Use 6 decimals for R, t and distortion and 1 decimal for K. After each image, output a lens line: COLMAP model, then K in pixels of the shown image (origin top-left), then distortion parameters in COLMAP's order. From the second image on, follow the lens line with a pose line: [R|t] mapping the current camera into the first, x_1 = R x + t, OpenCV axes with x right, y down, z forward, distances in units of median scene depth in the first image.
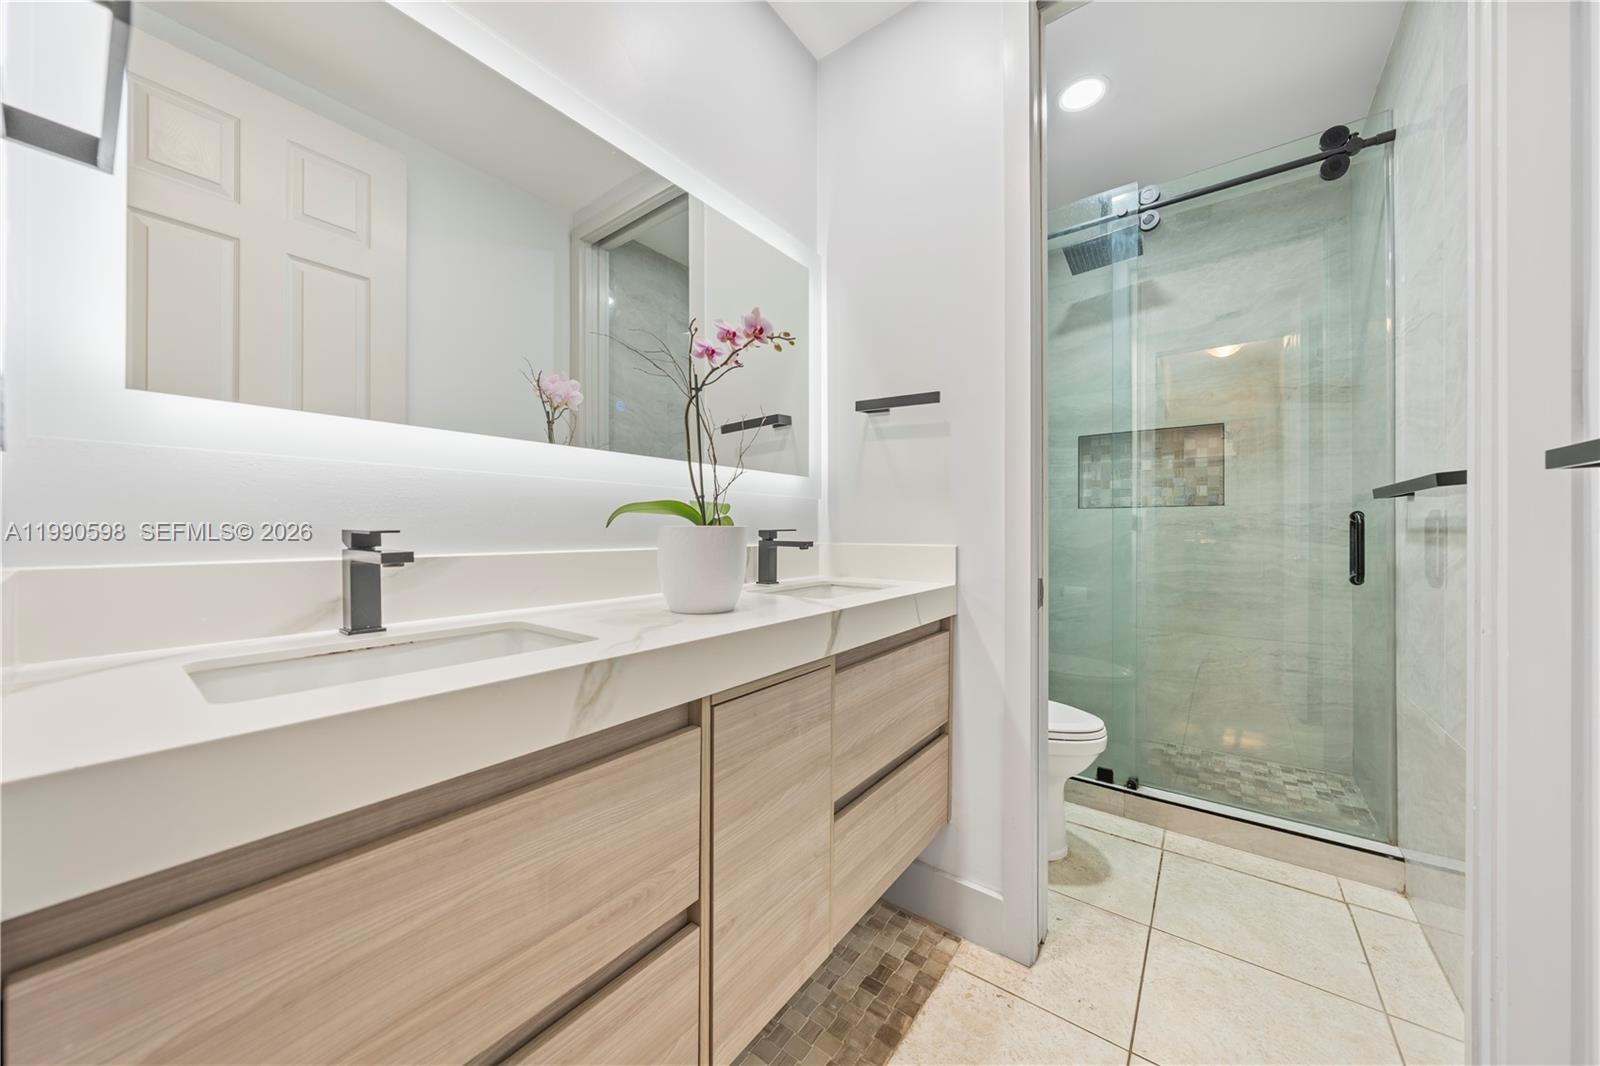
lens RADIAL K [[541.2, 0, 796.6], [0, 541.2, 526.4], [0, 0, 1]] dist [-0.004945, 0.001556]
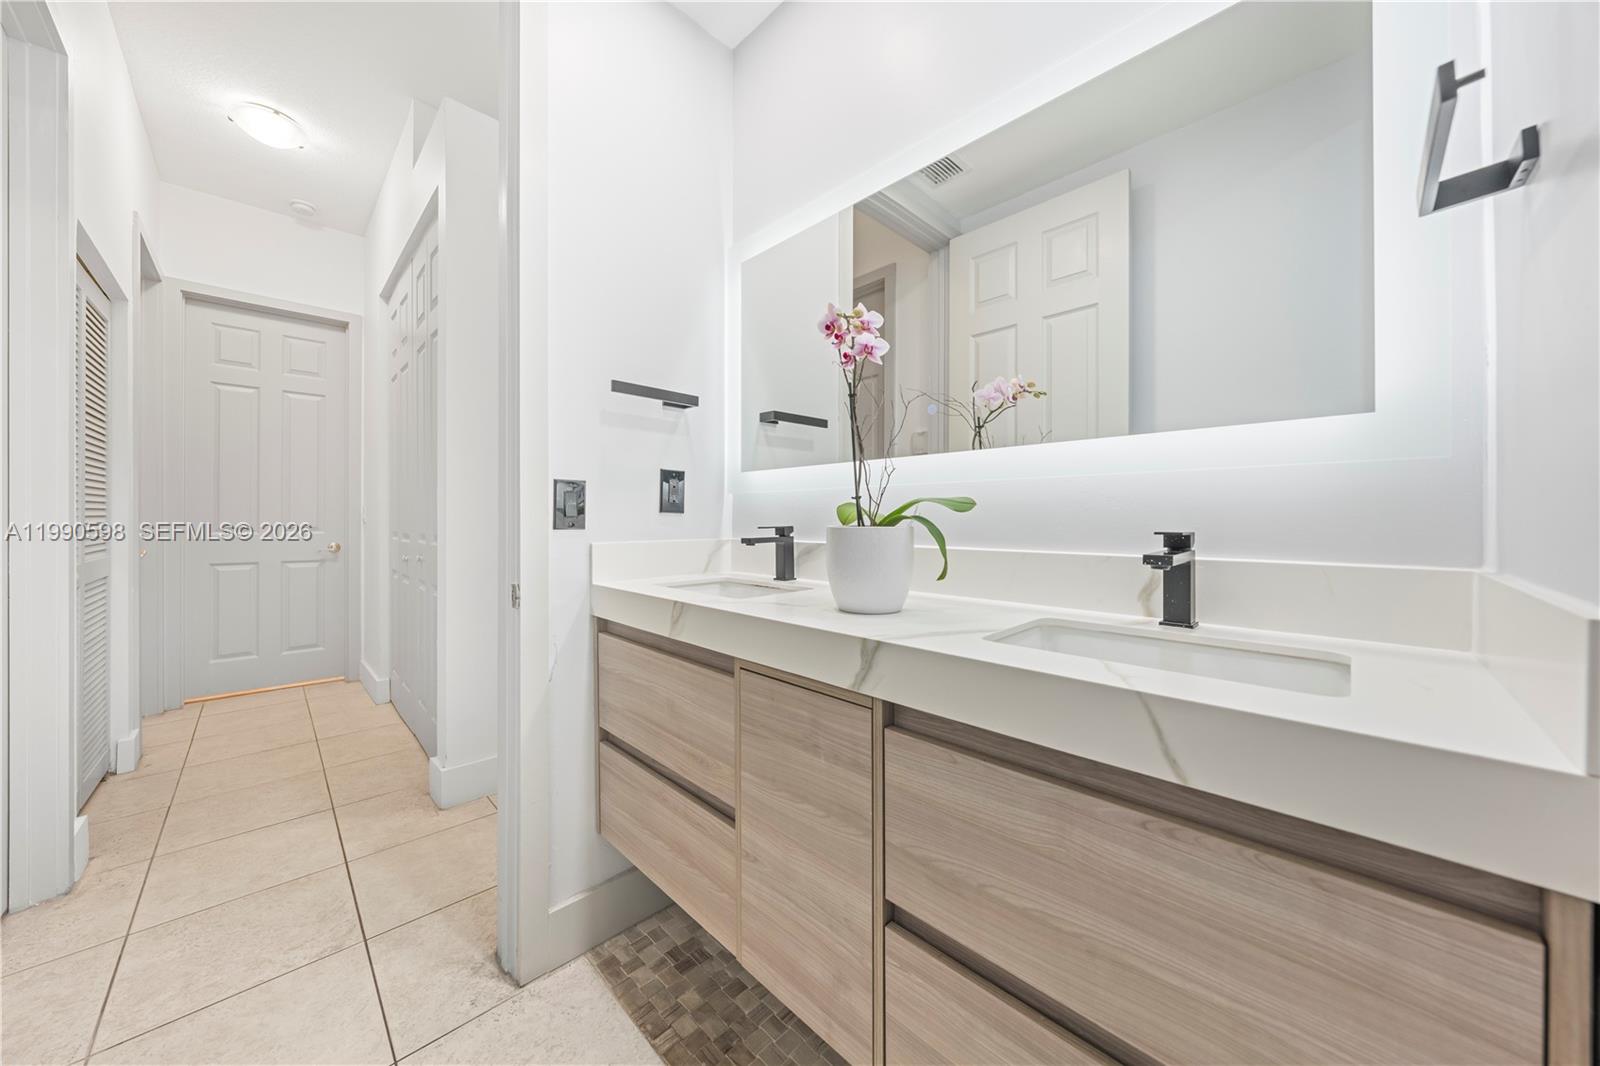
lens RADIAL K [[541.2, 0, 801.3], [0, 541.2, 524.2], [0, 0, 1]] dist [-0.004945, 0.001556]
pose [[-0.116849, 0.004388, -0.993140, 0.911686], [-0.003502, 0.999982, 0.004831, -0.010487], [0.993144, 0.004043, -0.116831, 1.077661]]
